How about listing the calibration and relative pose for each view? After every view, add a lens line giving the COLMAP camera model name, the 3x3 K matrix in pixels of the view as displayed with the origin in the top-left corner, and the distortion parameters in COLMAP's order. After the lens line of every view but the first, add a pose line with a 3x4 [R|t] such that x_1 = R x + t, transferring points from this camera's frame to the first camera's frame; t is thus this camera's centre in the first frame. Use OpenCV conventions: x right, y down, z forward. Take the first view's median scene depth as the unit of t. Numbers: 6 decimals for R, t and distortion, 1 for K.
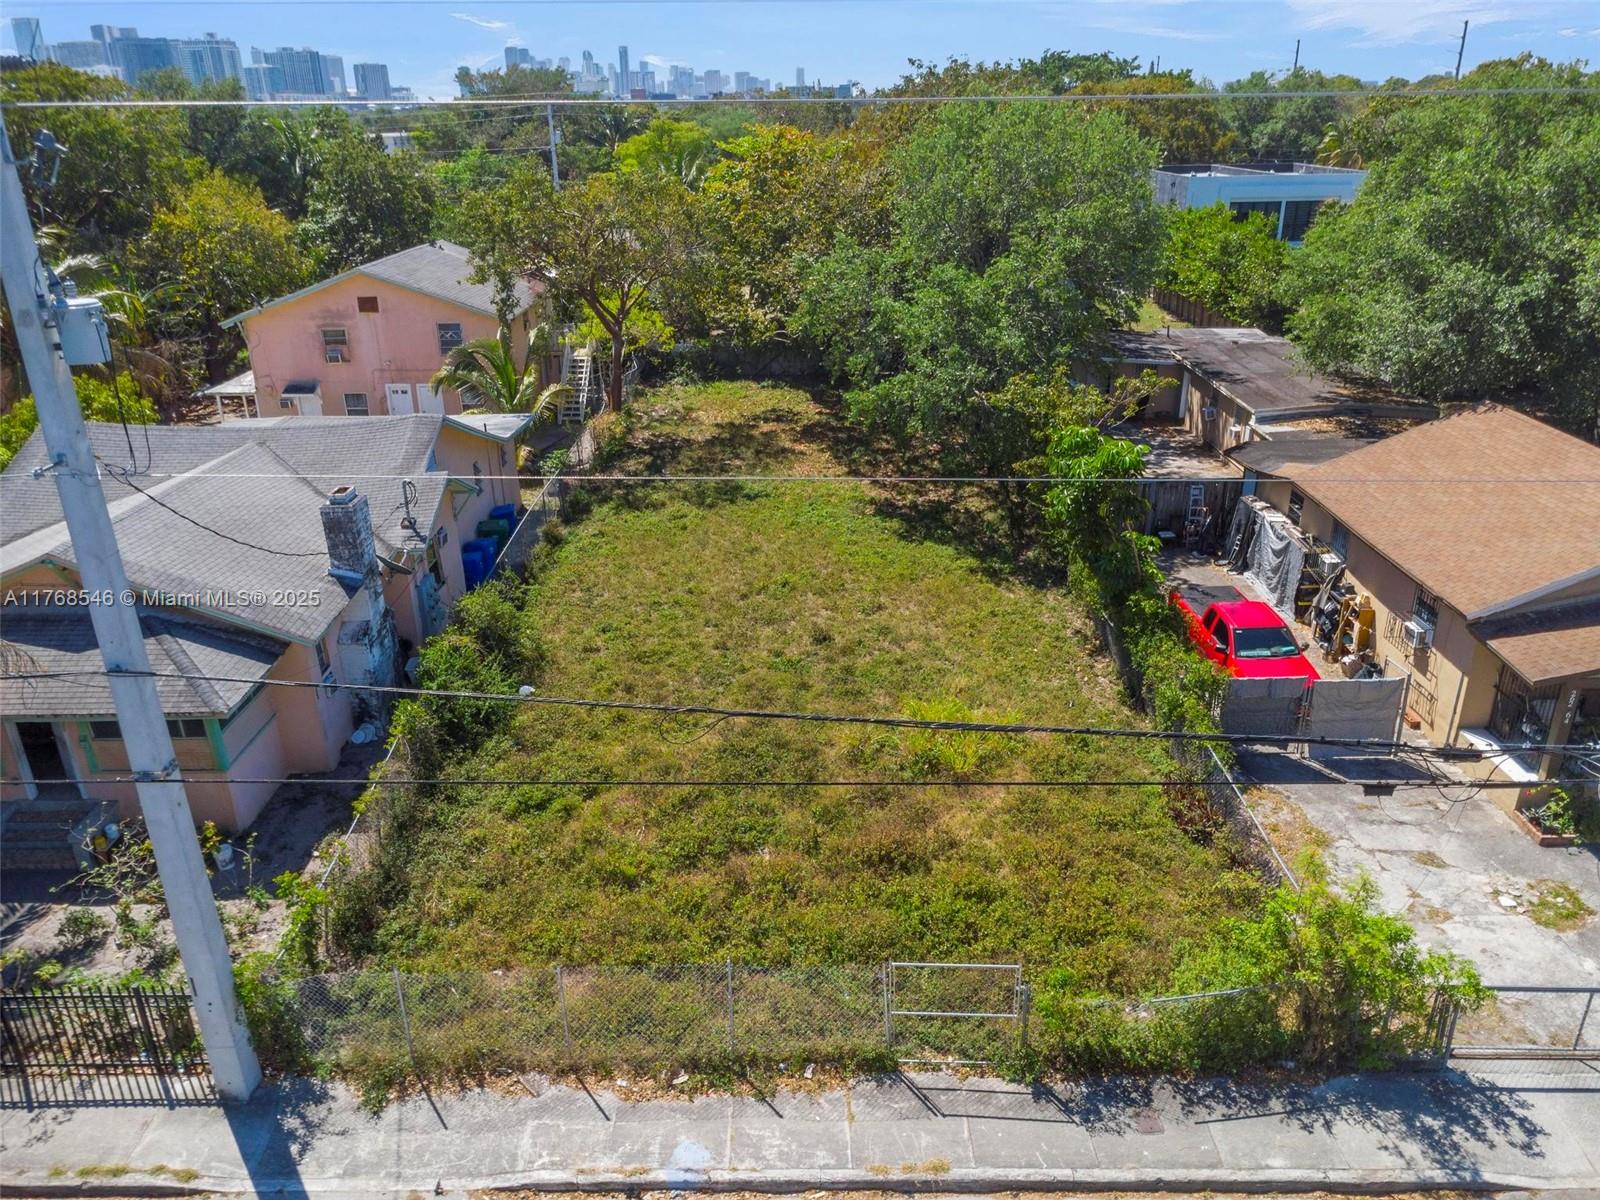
lens RADIAL K [[1154.8, 0, 799.7], [0, 1154.8, 600.9], [0, 0, 1]] dist [0.018675, -0.016403]
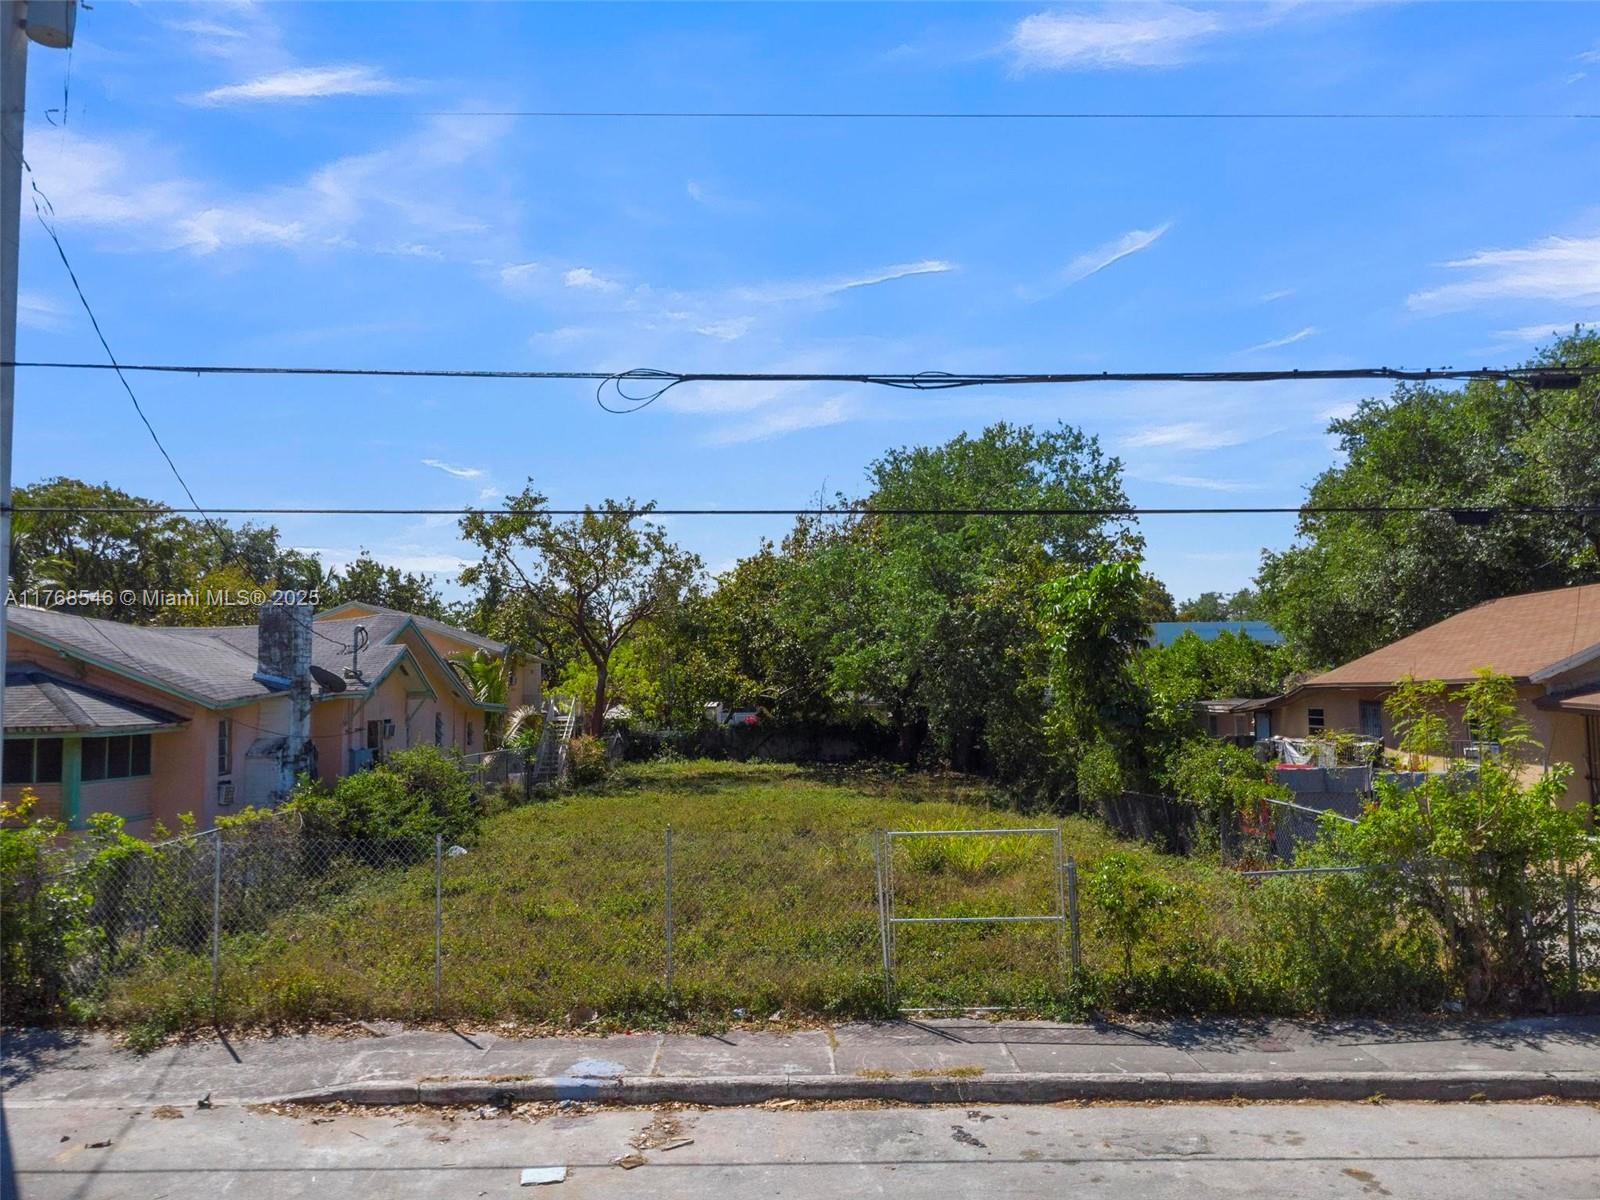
lens RADIAL K [[1154.8, 0, 798.1], [0, 1154.8, 607.0], [0, 0, 1]] dist [0.018675, -0.016403]
pose [[0.999979, 0.005021, 0.004135, 0.013648], [-0.002547, 0.887209, -0.461361, 0.396085], [-0.005985, 0.461341, 0.887203, 0.203188]]
